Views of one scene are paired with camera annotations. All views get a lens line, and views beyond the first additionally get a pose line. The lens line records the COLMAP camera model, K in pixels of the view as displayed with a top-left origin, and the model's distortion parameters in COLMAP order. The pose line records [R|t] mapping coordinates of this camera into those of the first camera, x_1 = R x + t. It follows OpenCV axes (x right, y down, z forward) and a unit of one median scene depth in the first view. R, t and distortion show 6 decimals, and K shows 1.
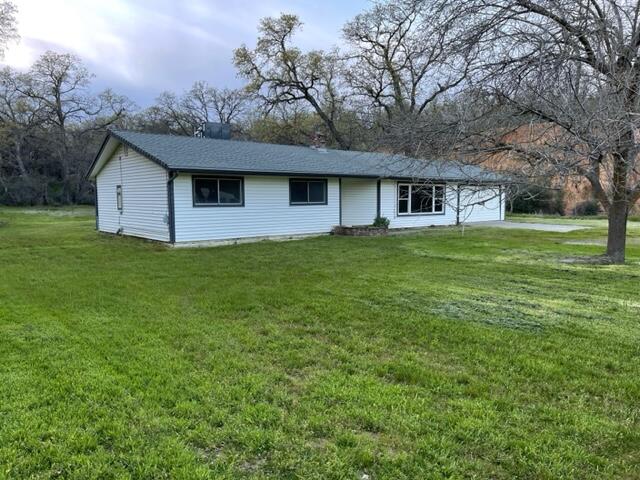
lens RADIAL K [[483.2, 0, 320.0], [0, 483.2, 240.0], [0, 0, 1]] dist [0.036338, -0.001257]
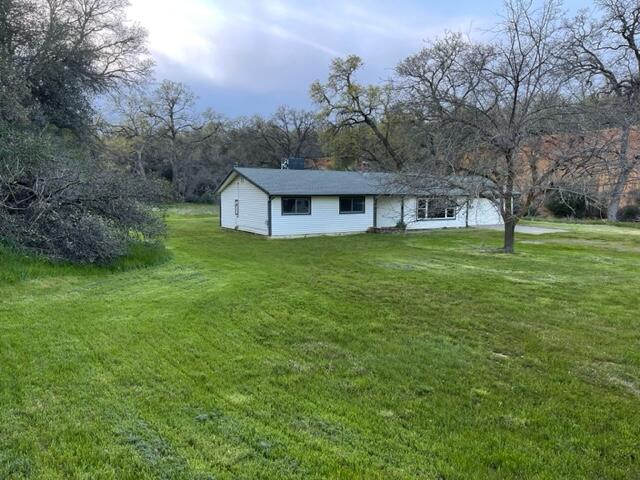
lens RADIAL K [[483.2, 0, 320.0], [0, 483.2, 240.0], [0, 0, 1]] dist [0.036338, -0.001257]
pose [[0.988187, 0.024426, -0.151292, 0.093213], [-0.022632, 0.999652, 0.013568, -0.004730], [0.151571, -0.009984, 0.988396, -0.468088]]
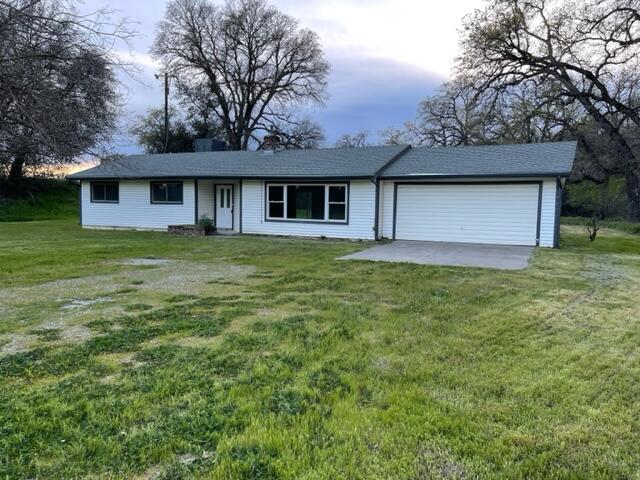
lens RADIAL K [[483.2, 0, 320.0], [0, 483.2, 240.0], [0, 0, 1]] dist [0.036338, -0.001257]
pose [[0.400912, 0.080400, -0.912582, 0.990435], [-0.099983, 0.994031, 0.043652, -0.061751], [0.910644, 0.073742, 0.406557, 0.723196]]
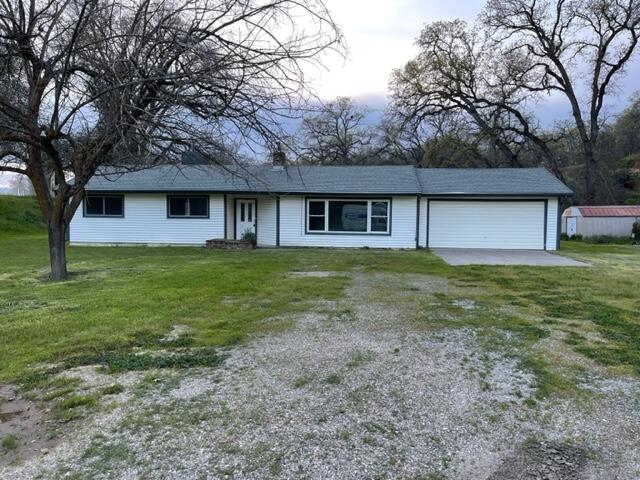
lens RADIAL K [[483.2, 0, 320.0], [0, 483.2, 240.0], [0, 0, 1]] dist [0.036338, -0.001257]
pose [[0.686230, 0.044498, -0.726022, 0.845830], [-0.080229, 0.996667, -0.014746, -0.024895], [0.722947, 0.068367, 0.687513, 0.371209]]
